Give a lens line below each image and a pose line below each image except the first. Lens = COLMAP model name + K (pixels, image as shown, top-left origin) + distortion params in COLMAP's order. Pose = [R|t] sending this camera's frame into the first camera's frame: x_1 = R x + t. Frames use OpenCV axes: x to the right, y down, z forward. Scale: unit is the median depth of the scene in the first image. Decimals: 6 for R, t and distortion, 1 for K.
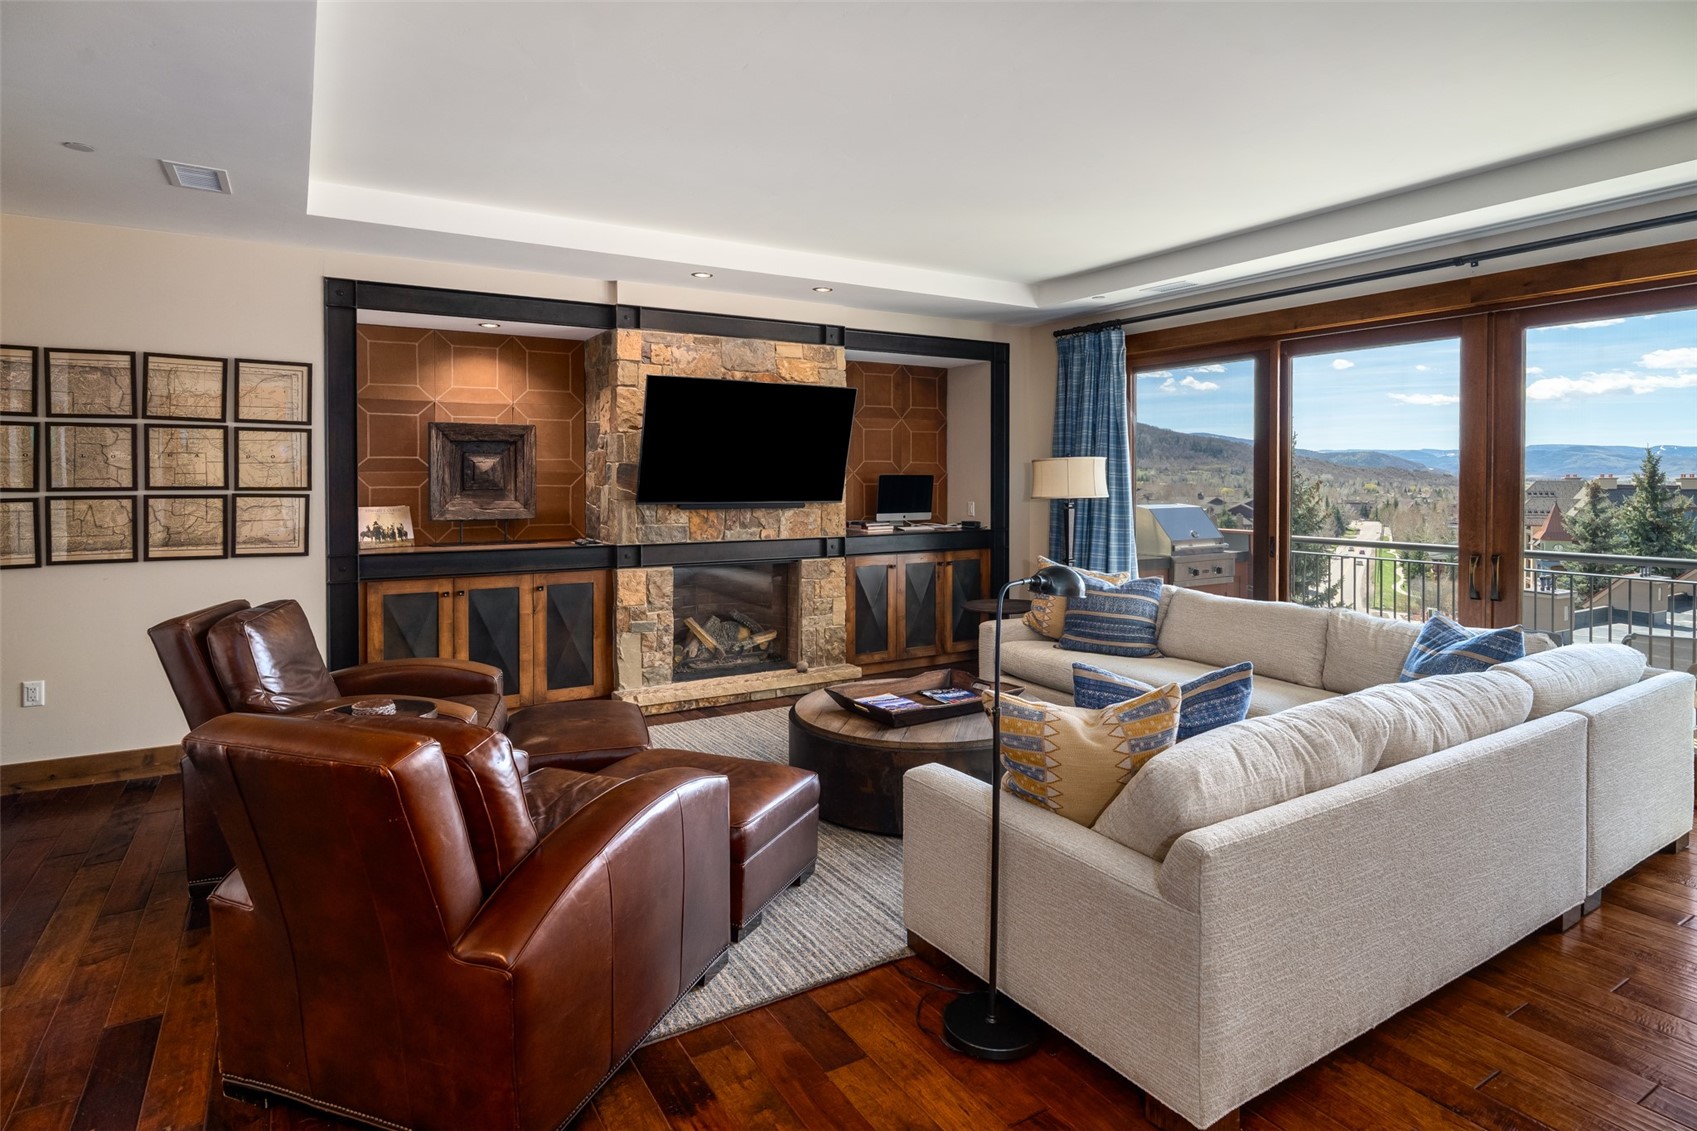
lens RADIAL K [[964.3, 0, 958.3], [0, 964.3, 486.1], [0, 0, 1]] dist [-0.004145, -0.000189]
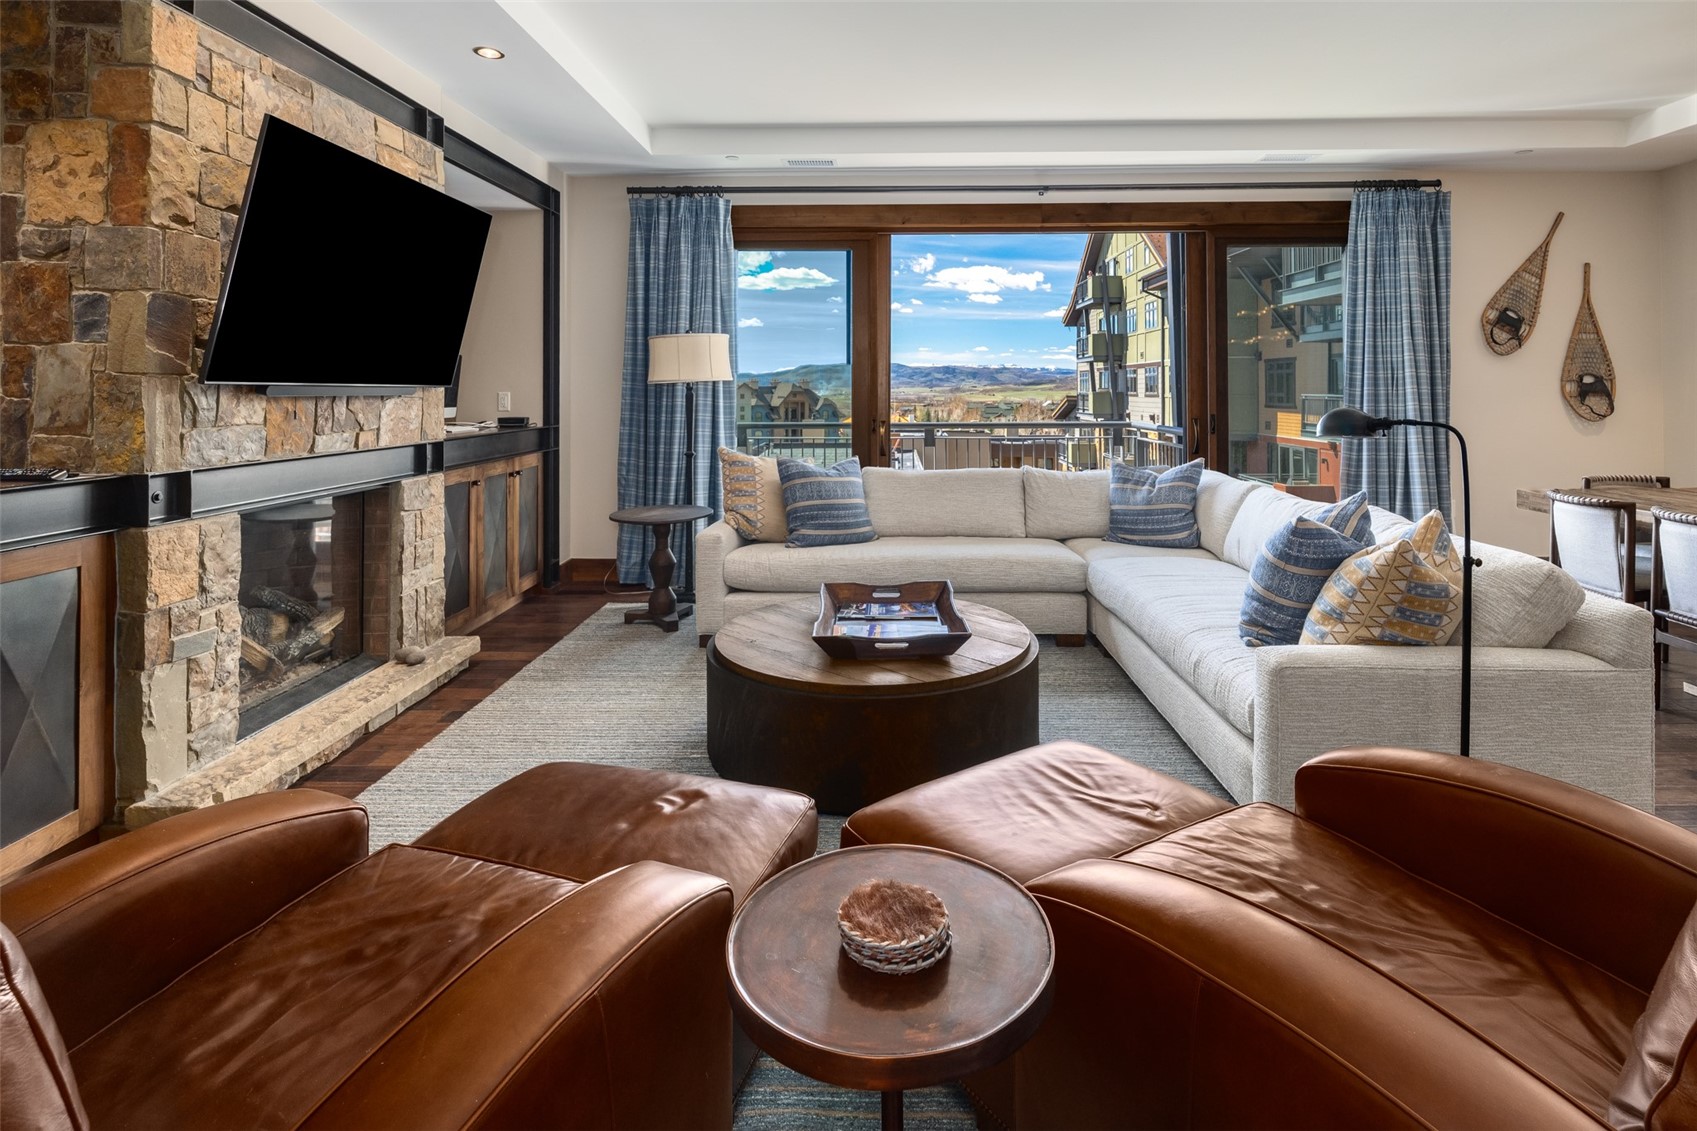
lens RADIAL K [[862.4, 0, 908.0], [0, 862.4, 382.6], [0, 0, 1]] dist [-0.001246, -0.000509]
pose [[0.557072, -0.001814, 0.830462, -0.476369], [0.019876, 0.999740, -0.011149, 0.029037], [-0.830226, 0.022717, 0.556963, 0.465607]]
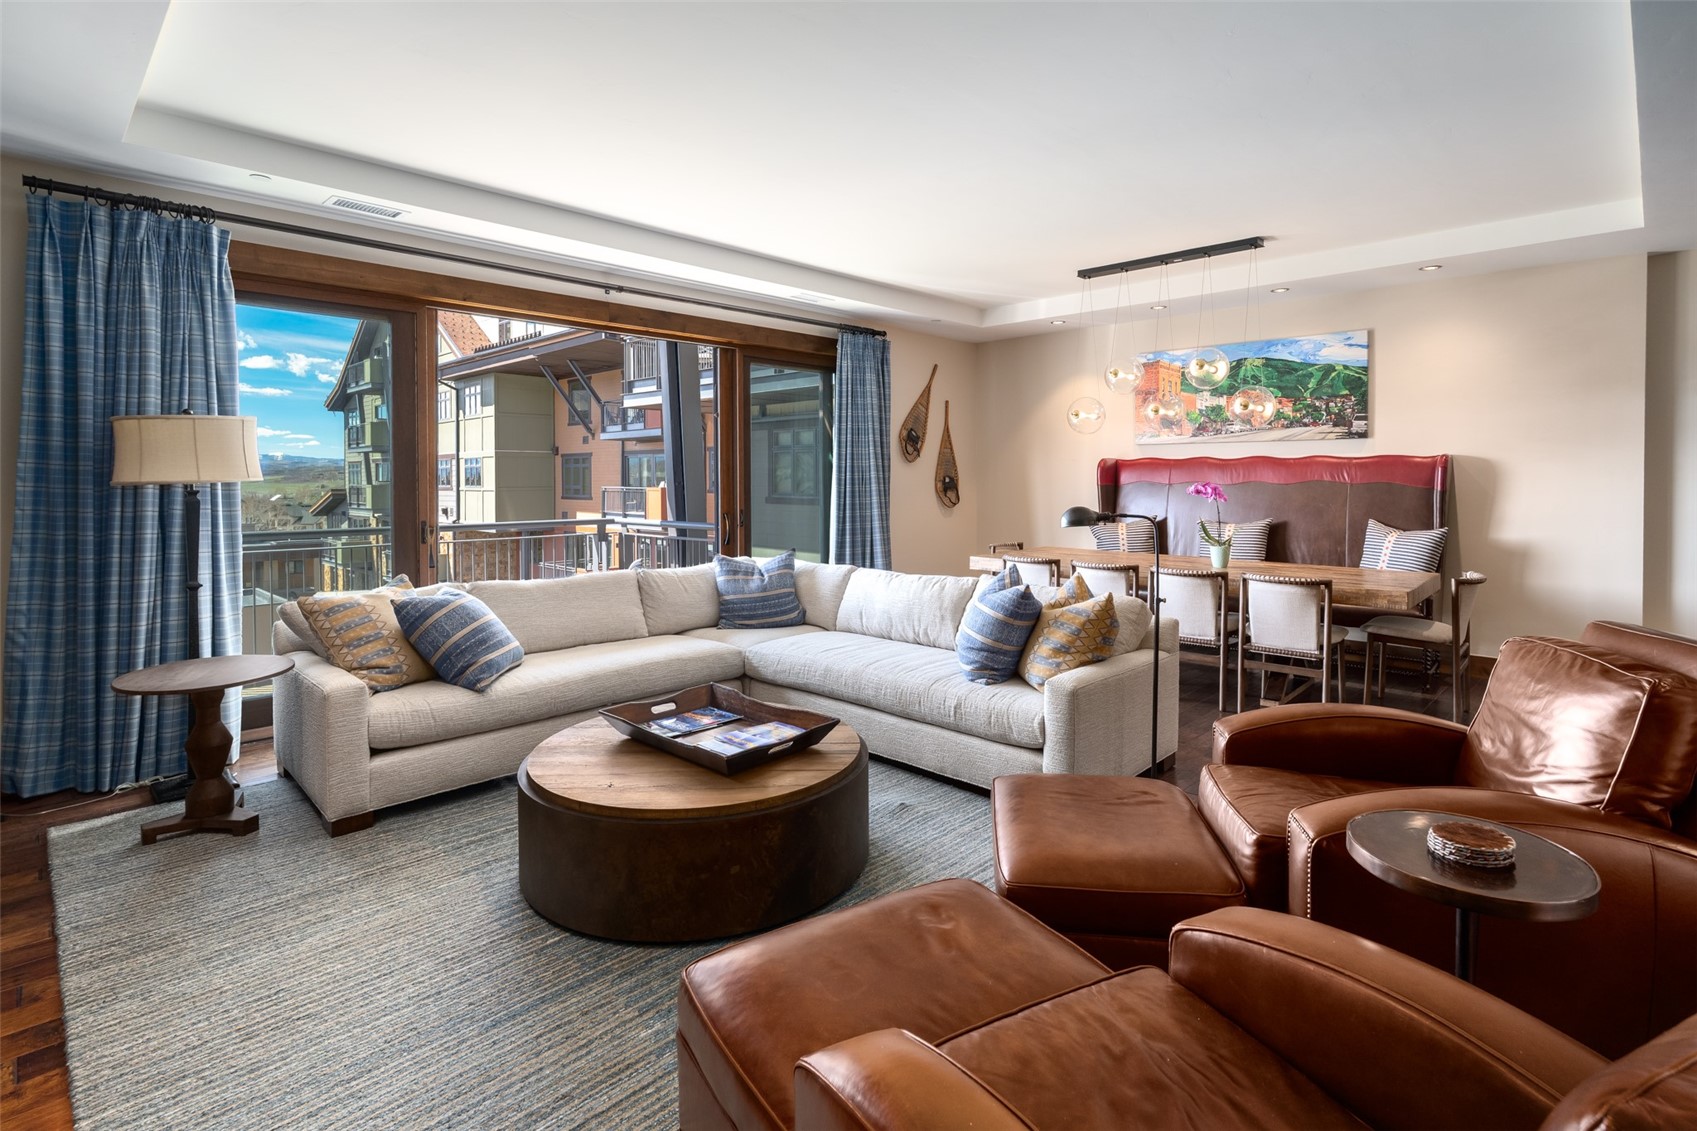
lens RADIAL K [[823.7, 0, 854.5], [0, 823.7, 486.2], [0, 0, 1]] dist [0.000528, -0.000679]
pose [[-0.210157, -0.014806, 0.977555, -0.547275], [0.015895, 0.999701, 0.018559, 0.013366], [-0.977538, 0.019438, -0.209859, 0.798411]]
